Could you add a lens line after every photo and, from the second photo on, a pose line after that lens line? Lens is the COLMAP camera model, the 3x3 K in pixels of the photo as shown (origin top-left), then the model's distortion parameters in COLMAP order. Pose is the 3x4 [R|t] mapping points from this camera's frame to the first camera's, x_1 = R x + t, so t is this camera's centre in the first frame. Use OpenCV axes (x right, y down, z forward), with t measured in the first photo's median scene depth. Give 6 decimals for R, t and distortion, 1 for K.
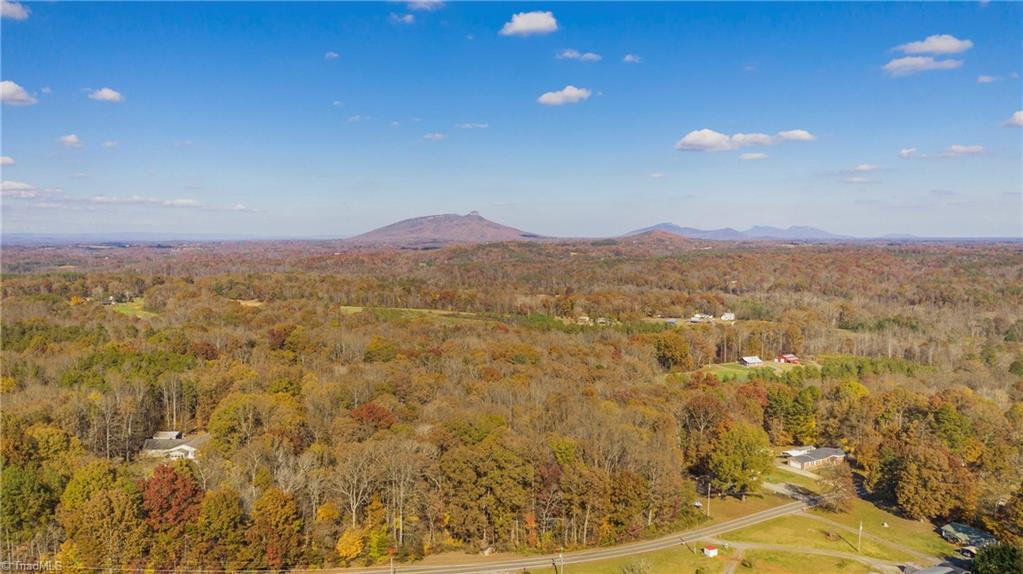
lens RADIAL K [[809.3, 0, 511.5], [0, 809.3, 287.0], [0, 0, 1]] dist [-0.022654, 0.006144]
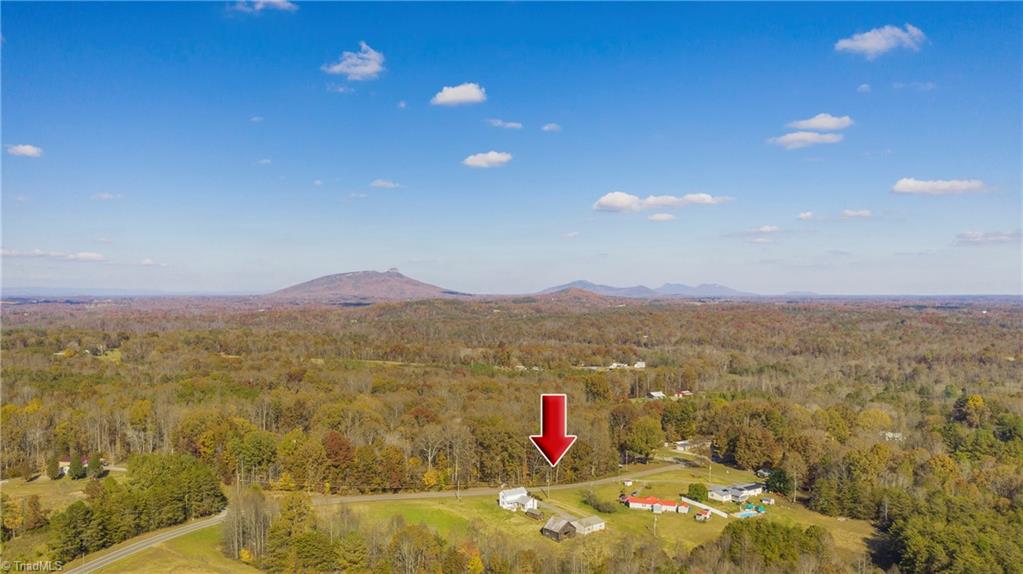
lens RADIAL K [[809.3, 0, 511.5], [0, 809.3, 287.0], [0, 0, 1]] dist [-0.022654, 0.006144]
pose [[0.994719, 0.004031, 0.102557, -0.033081], [0.003138, 0.997566, -0.069654, 0.003575], [-0.102589, 0.069608, 0.992285, -0.131895]]
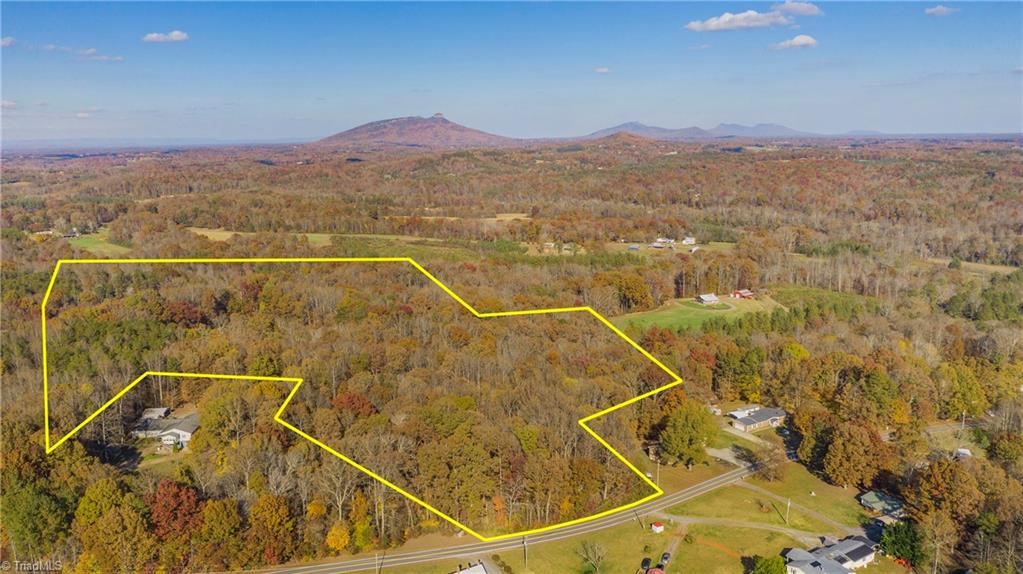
lens RADIAL K [[809.3, 0, 511.5], [0, 809.3, 287.0], [0, 0, 1]] dist [-0.022654, 0.006144]
pose [[0.999032, -0.019688, 0.039335, 0.000600], [0.014773, 0.992474, 0.121559, -0.025689], [-0.041433, -0.120860, 0.991804, -0.013224]]
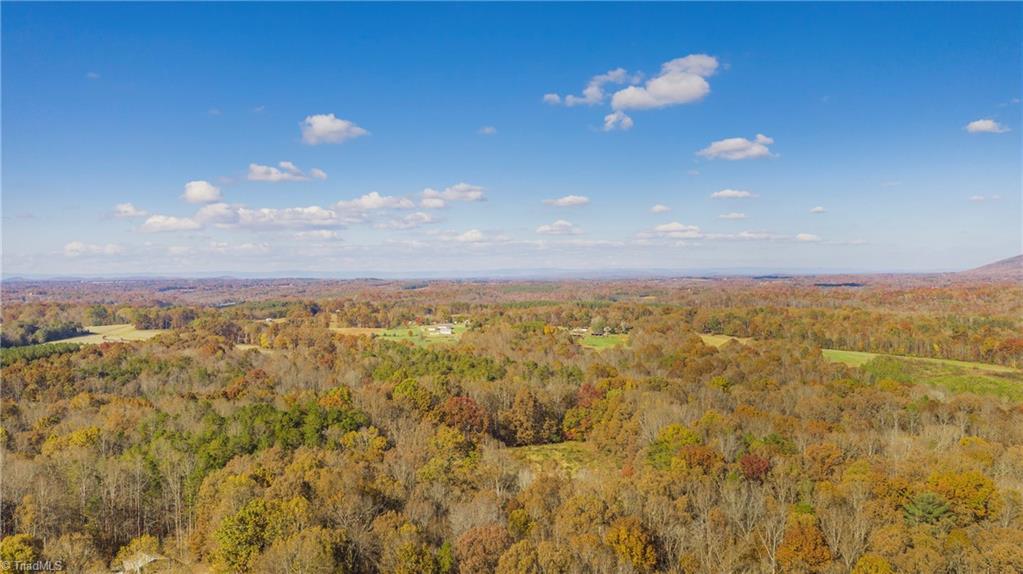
lens RADIAL K [[809.3, 0, 511.5], [0, 809.3, 287.0], [0, 0, 1]] dist [-0.022654, 0.006144]
pose [[0.752387, 0.008365, -0.658669, 0.044514], [-0.036153, 0.998937, -0.028610, -0.003468], [0.657729, 0.045339, 0.751889, 0.182933]]
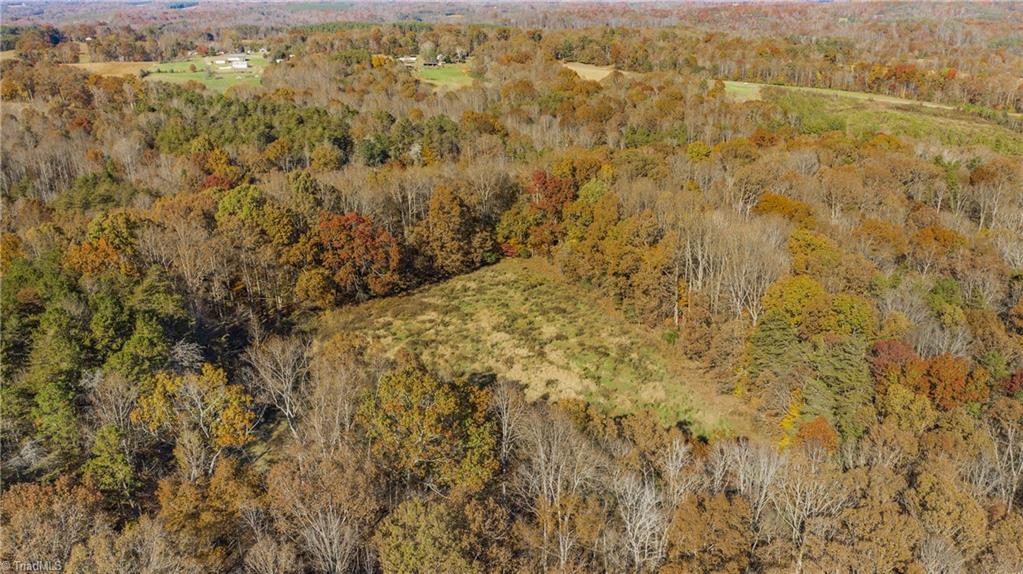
lens RADIAL K [[814.7, 0, 511.5], [0, 814.7, 287.0], [0, 0, 1]] dist [-0.017790, -0.000839]
pose [[0.892037, 0.154781, -0.424634, -0.050345], [-0.025936, 0.955514, 0.293803, -0.006199], [0.451219, -0.251070, 0.856368, 0.256168]]
